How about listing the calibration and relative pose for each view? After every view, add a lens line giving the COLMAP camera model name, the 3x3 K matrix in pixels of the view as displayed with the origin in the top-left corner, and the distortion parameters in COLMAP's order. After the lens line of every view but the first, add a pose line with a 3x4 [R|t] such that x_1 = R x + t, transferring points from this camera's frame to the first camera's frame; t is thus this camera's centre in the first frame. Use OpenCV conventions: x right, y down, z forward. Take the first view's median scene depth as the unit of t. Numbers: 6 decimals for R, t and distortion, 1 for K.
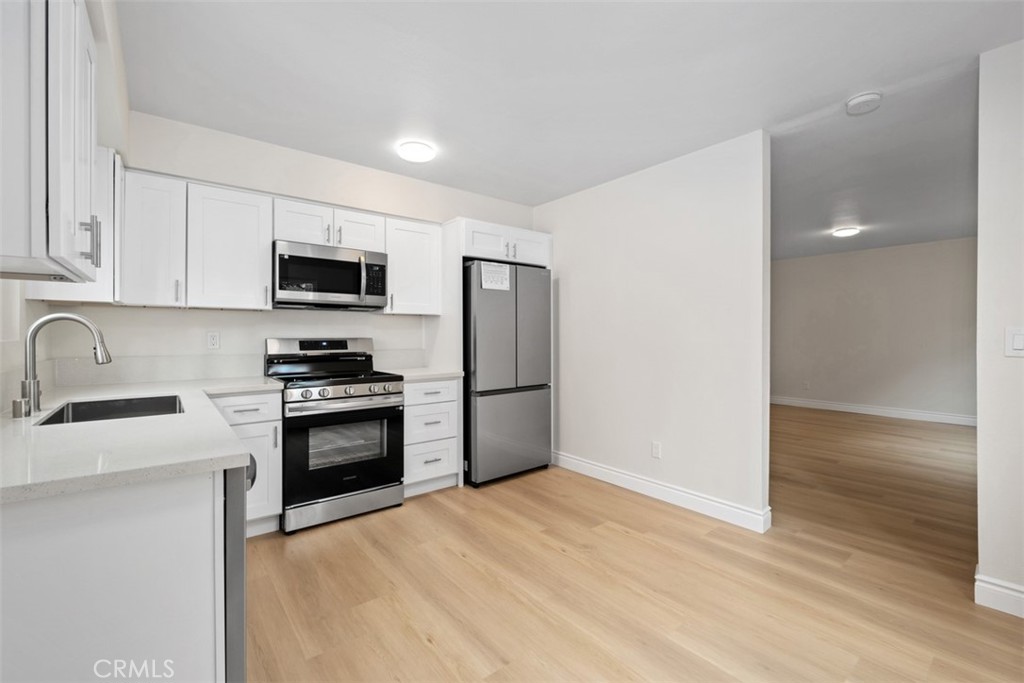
lens RADIAL K [[433.6, 0, 512.0], [0, 433.6, 341.5], [0, 0, 1]] dist [-0.000214, 0.000020]
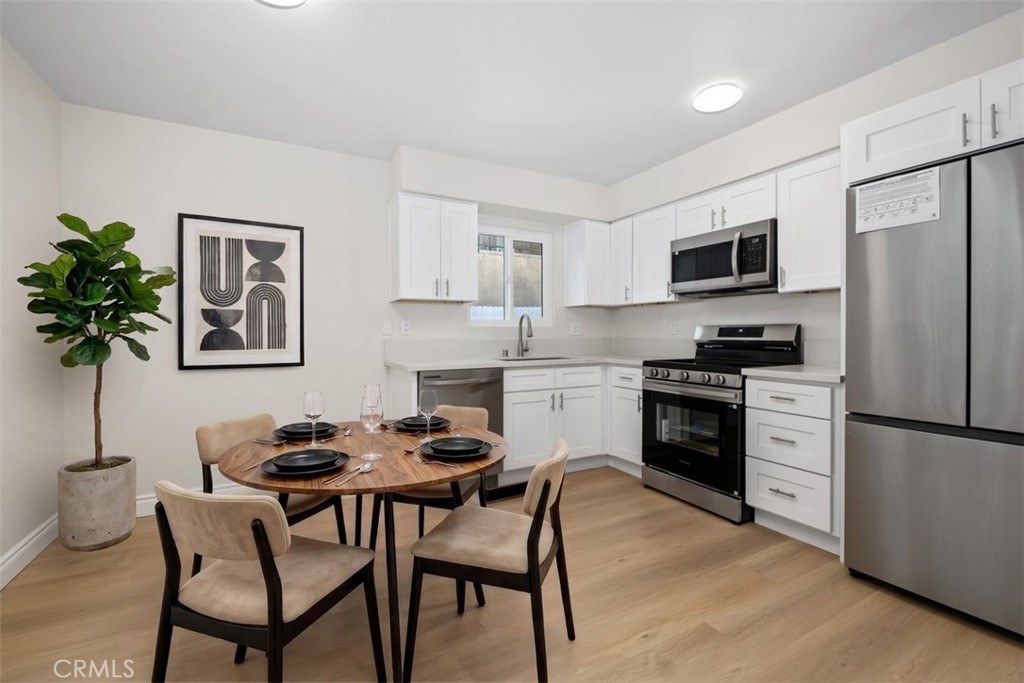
lens RADIAL K [[442.0, 0, 512.0], [0, 442.0, 341.5], [0, 0, 1]] dist [-0.001064, -0.000305]
pose [[-0.178210, 0.021635, -0.983755, 0.634275], [-0.010314, 0.999662, 0.023854, 0.011313], [0.983938, 0.014398, -0.177927, 0.708881]]
